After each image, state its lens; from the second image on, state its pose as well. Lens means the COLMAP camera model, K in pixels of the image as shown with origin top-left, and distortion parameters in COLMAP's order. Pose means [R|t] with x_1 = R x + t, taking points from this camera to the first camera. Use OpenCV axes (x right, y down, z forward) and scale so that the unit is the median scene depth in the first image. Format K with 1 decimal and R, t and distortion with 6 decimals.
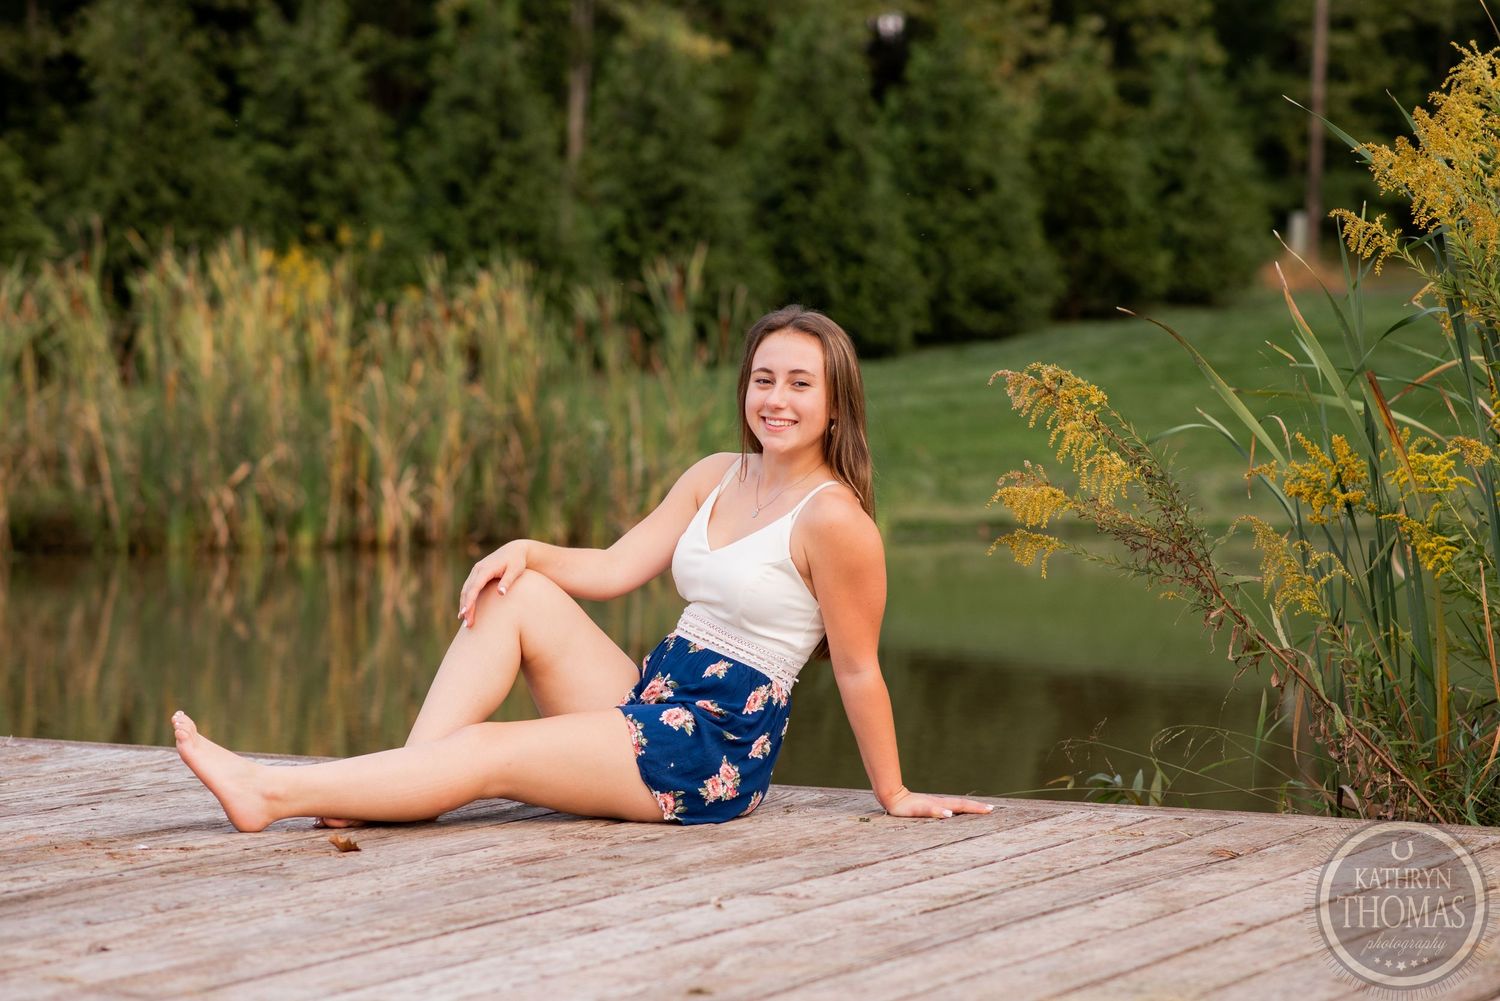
lens RADIAL K [[3631.7, 0, 667.6], [0, 3631.7, 516.3], [0, 0, 1]] dist [0.058629, 0.000000]
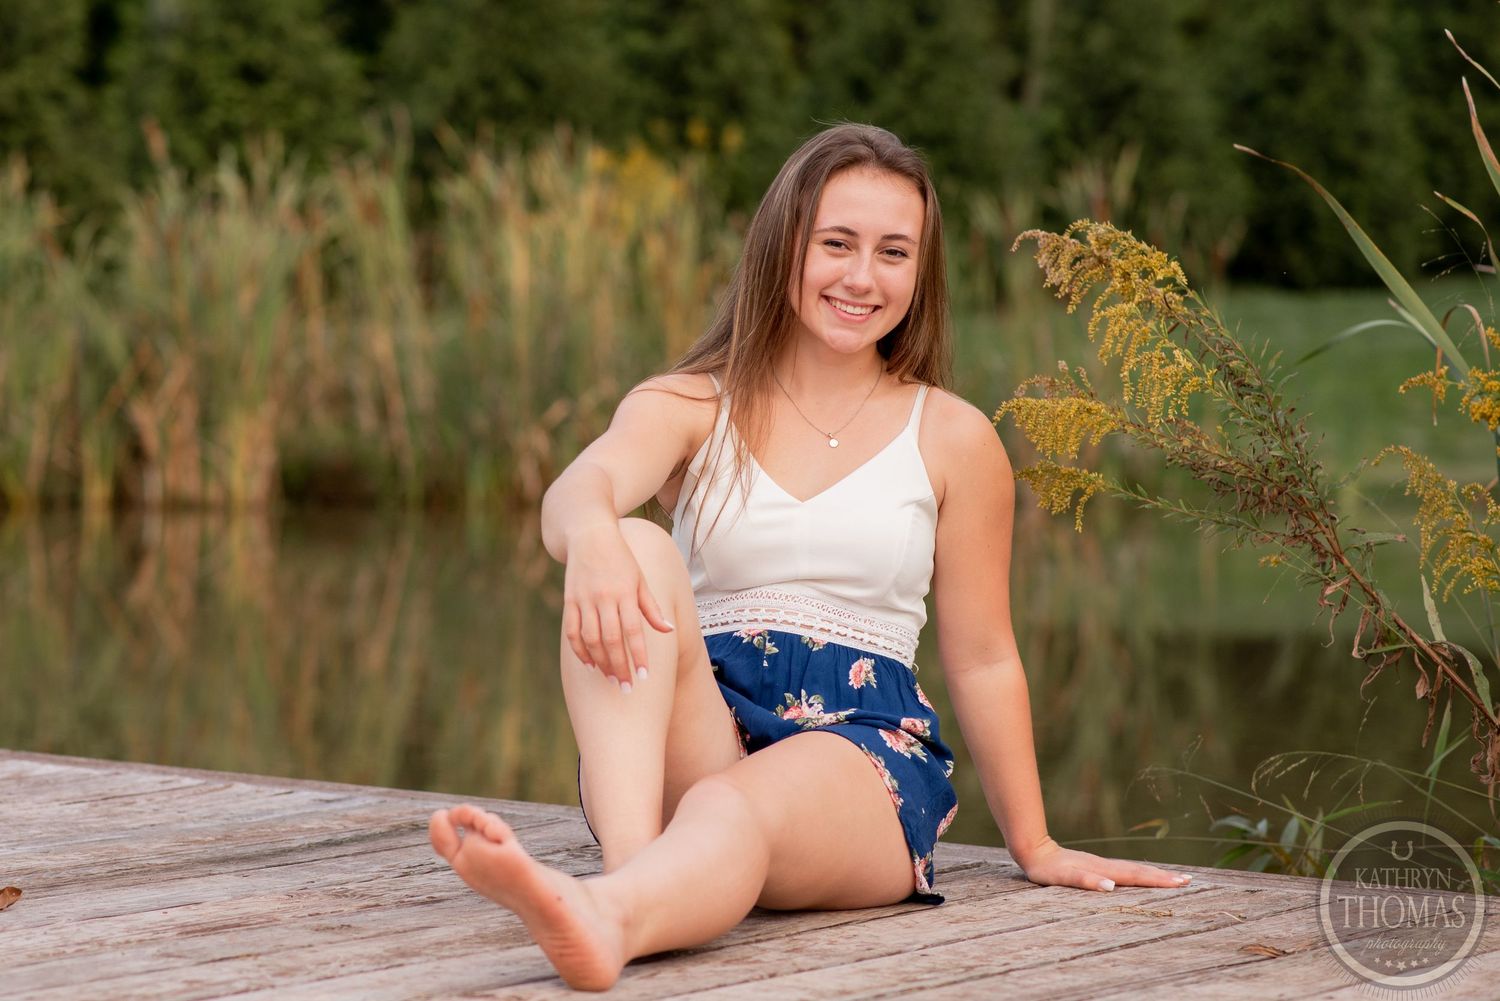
lens RADIAL K [[3951.4, 0, 713.4], [0, 3951.4, 452.1], [0, 0, 1]] dist [0.059619, 0.000000]
pose [[0.987735, 0.013739, -0.155534, 0.060231], [-0.015136, 0.999855, -0.007802, 0.003502], [0.155404, 0.010061, 0.987800, 0.100590]]
